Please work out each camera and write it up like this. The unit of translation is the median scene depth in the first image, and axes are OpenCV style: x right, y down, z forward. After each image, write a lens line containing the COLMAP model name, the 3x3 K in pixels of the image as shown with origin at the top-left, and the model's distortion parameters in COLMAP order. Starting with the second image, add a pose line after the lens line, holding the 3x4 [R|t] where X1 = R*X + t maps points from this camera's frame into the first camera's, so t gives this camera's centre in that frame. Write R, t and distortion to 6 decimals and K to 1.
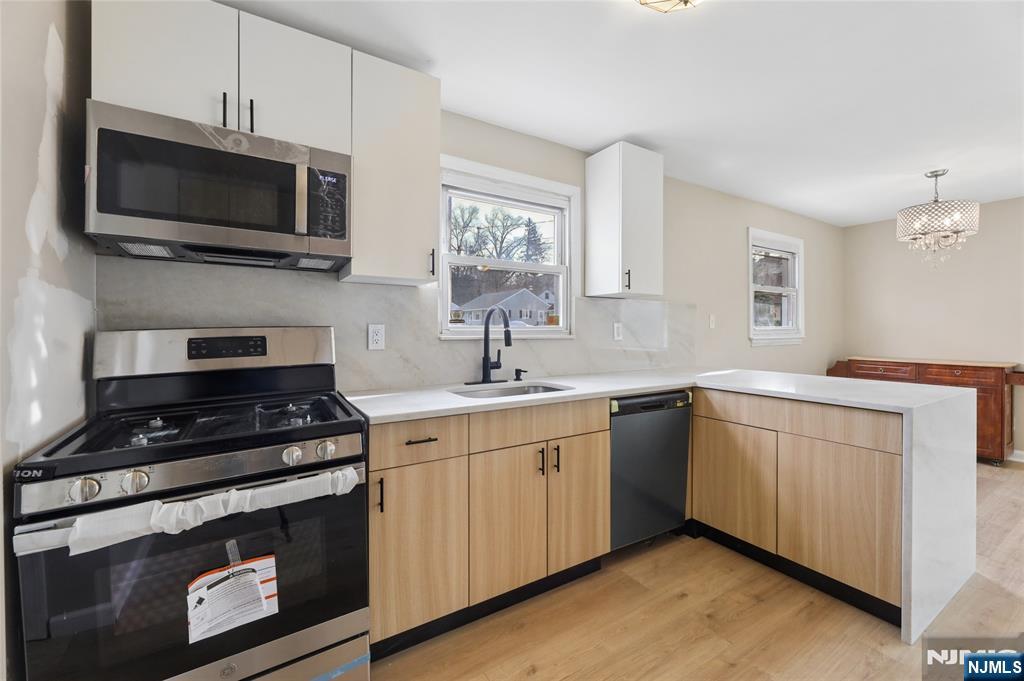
lens RADIAL K [[417.6, 0, 509.3], [0, 417.6, 328.4], [0, 0, 1]] dist [-0.008915, -0.000082]
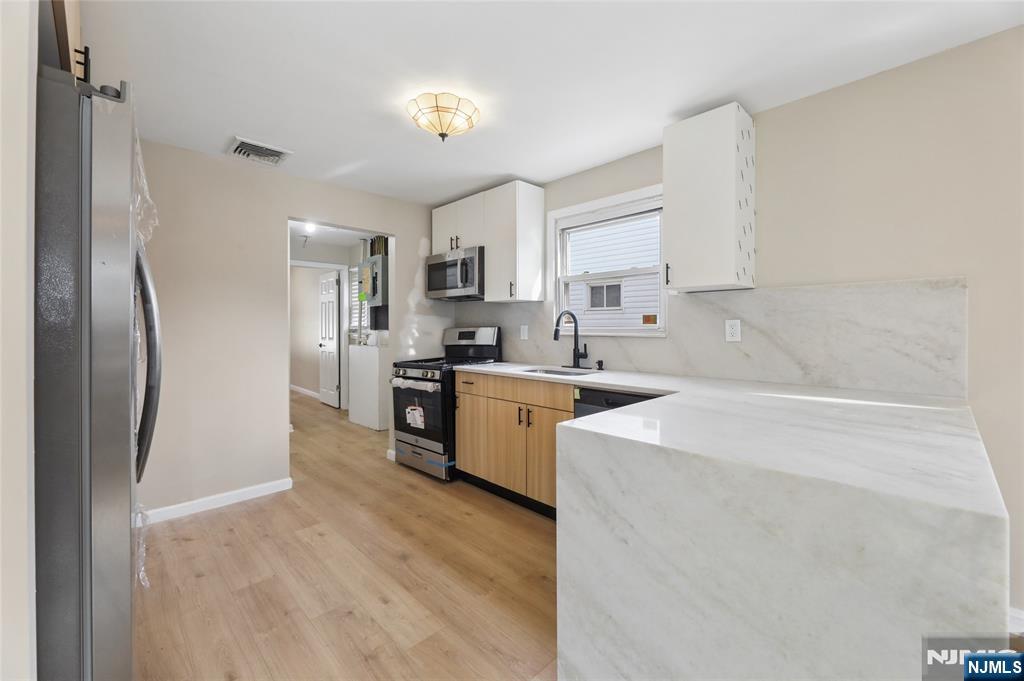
lens RADIAL K [[417.6, 0, 509.3], [0, 417.6, 328.4], [0, 0, 1]] dist [-0.008915, -0.000082]
pose [[0.211591, 0.001246, -0.977357, 1.313665], [0.003648, 0.999991, 0.002065, -0.000304], [0.977351, -0.004002, 0.211585, 0.547483]]
